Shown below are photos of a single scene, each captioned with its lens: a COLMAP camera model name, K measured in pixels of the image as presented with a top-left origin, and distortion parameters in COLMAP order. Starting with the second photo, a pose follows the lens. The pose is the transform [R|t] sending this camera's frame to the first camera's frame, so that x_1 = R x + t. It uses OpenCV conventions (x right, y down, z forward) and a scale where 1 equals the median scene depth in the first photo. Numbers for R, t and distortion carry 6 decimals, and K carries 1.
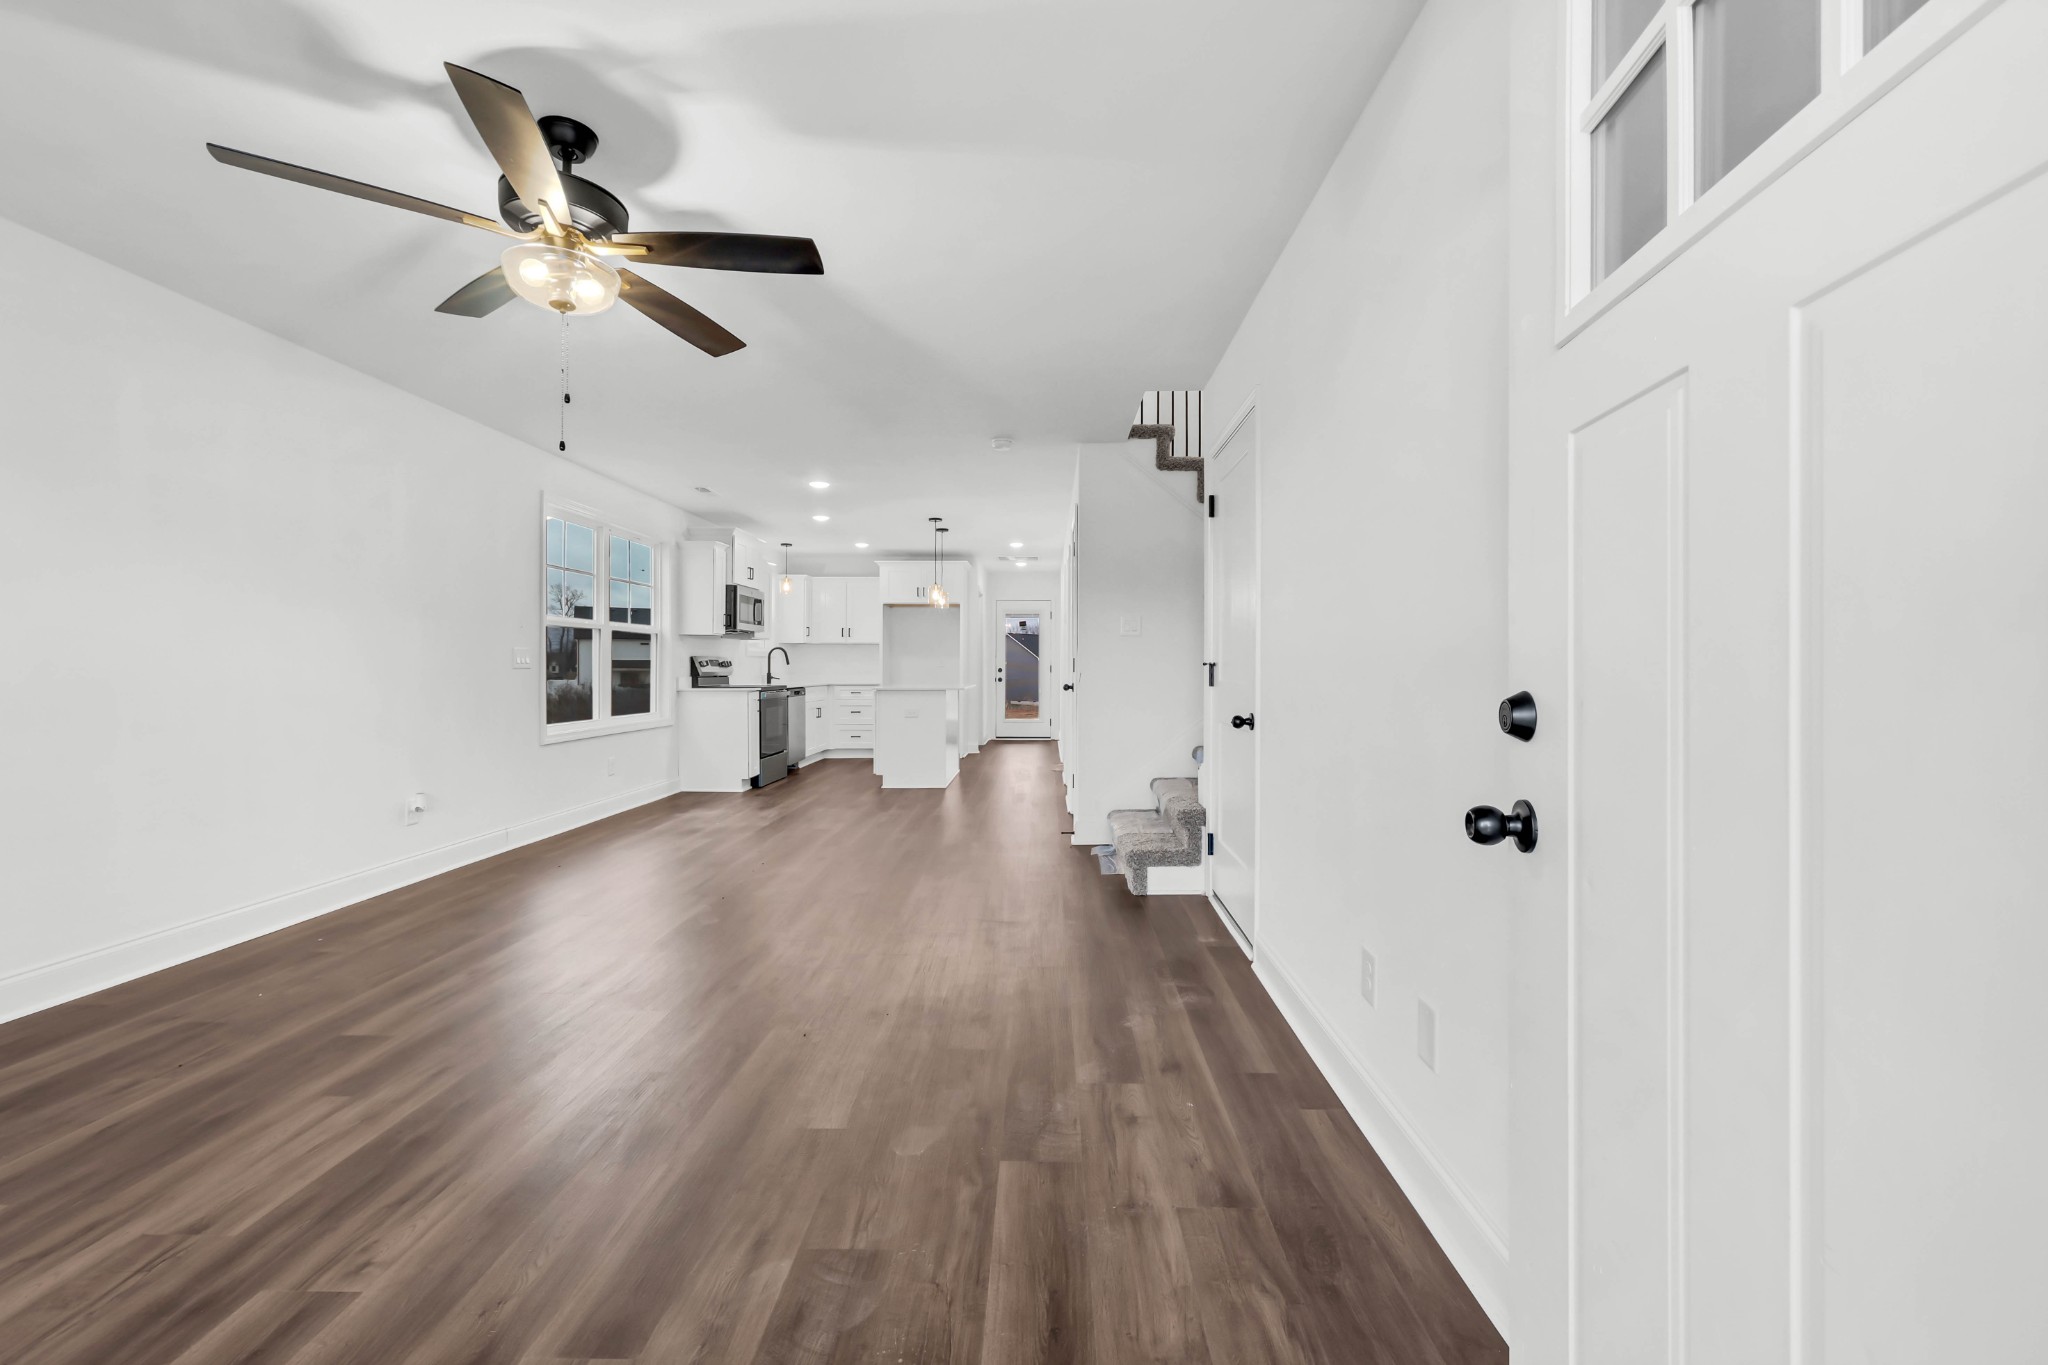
lens RADIAL K [[841.4, 0, 1022.5], [0, 841.4, 656.5], [0, 0, 1]] dist [-0.000220, 0.000331]
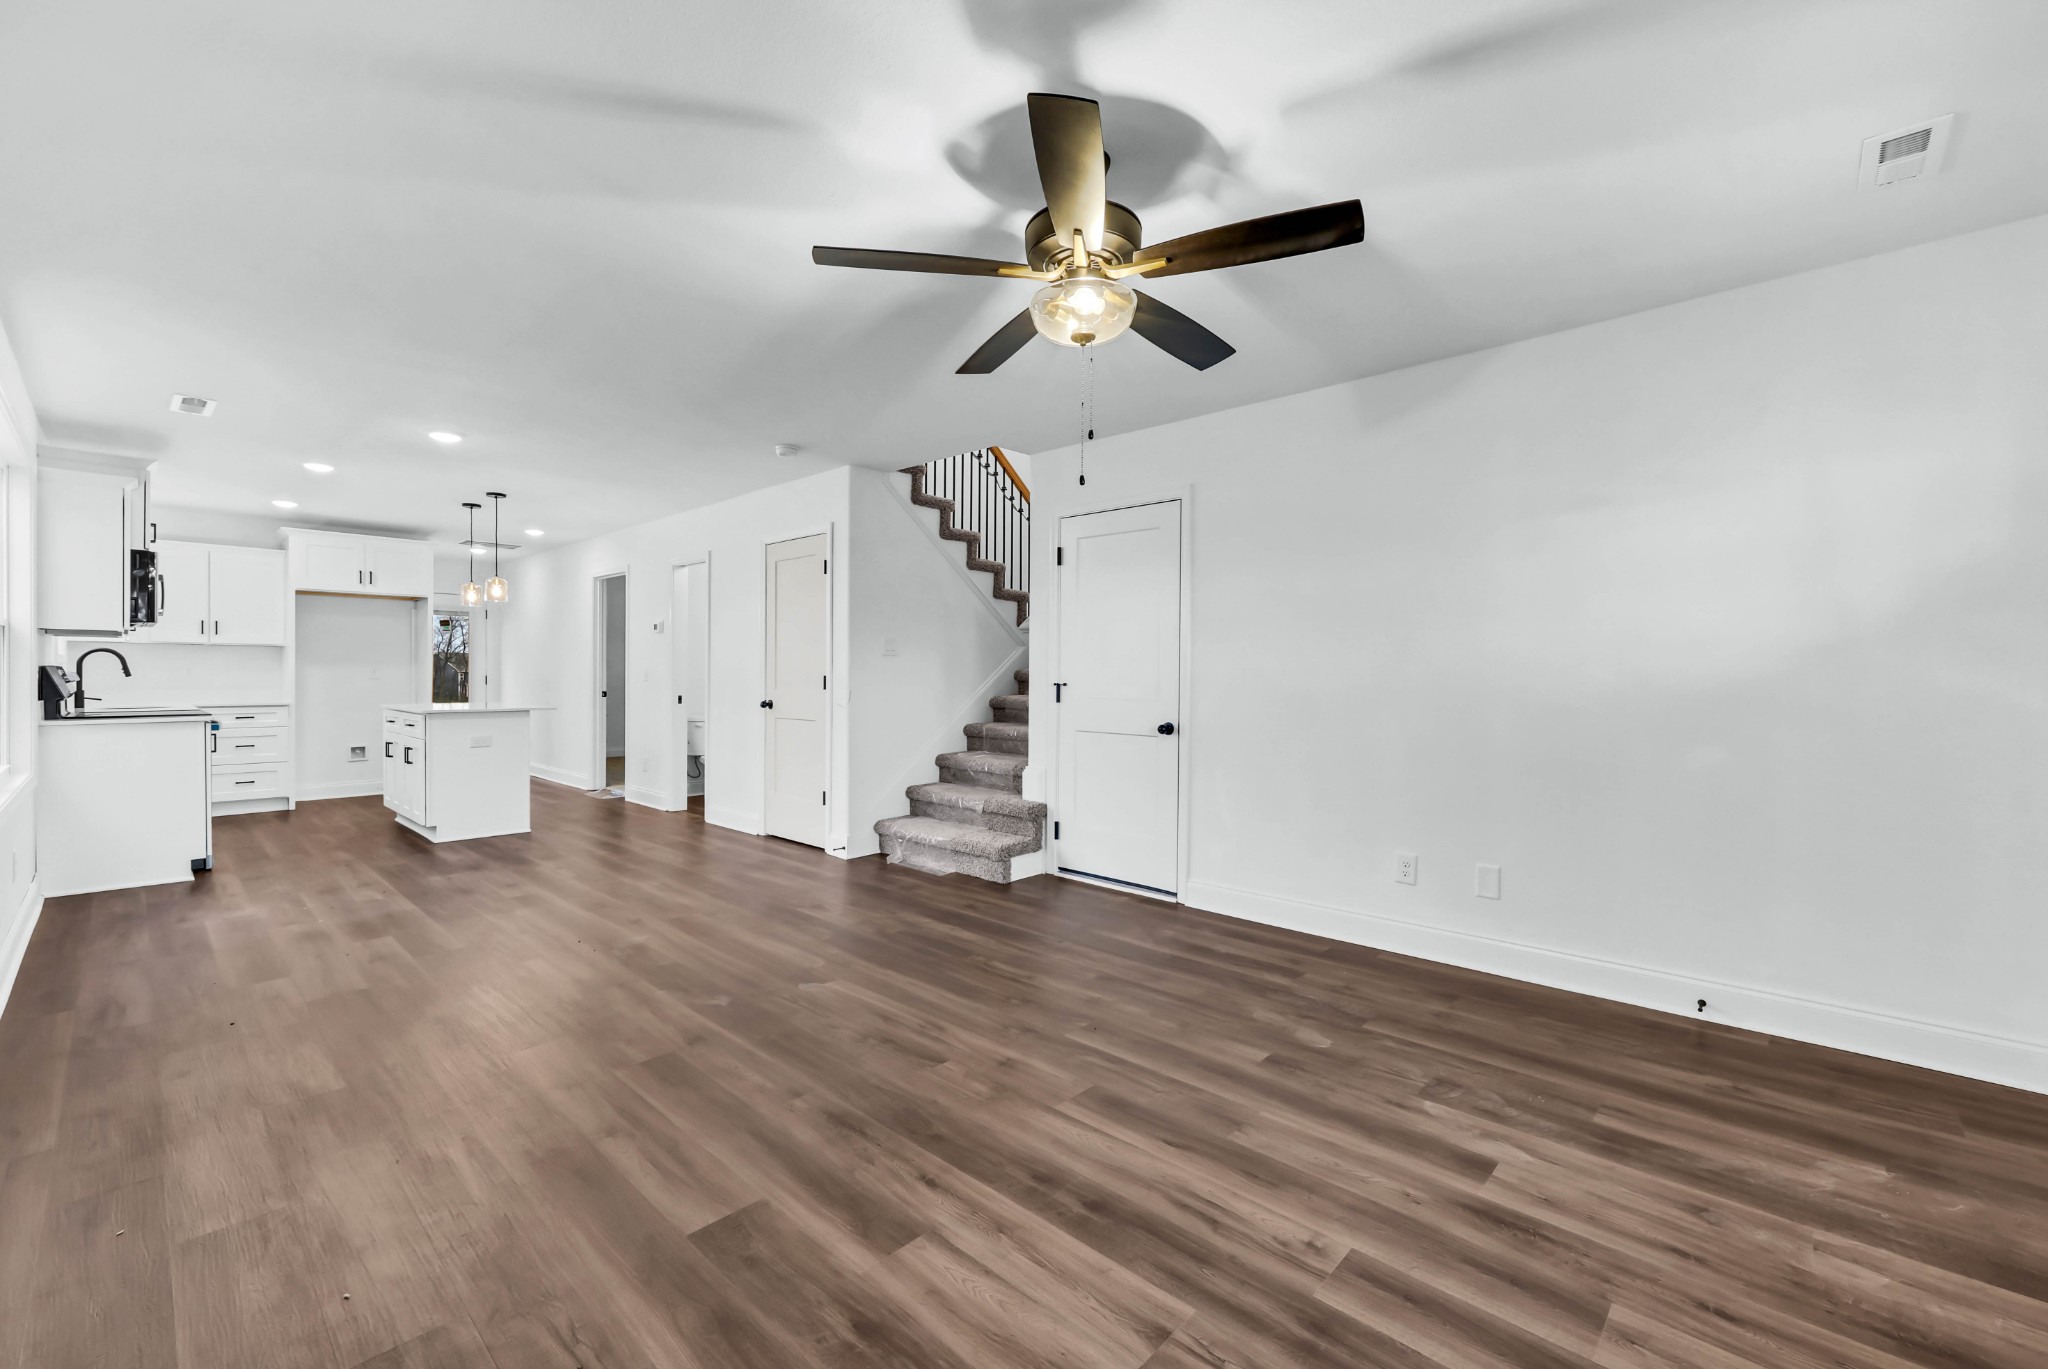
lens RADIAL K [[841.4, 0, 1026.8], [0, 841.4, 672.4], [0, 0, 1]] dist [-0.000220, 0.000331]
pose [[0.670448, 0.004263, 0.741944, -1.312029], [-0.013010, 0.999897, 0.006012, -0.028644], [-0.741842, -0.013683, 0.670435, 0.378587]]
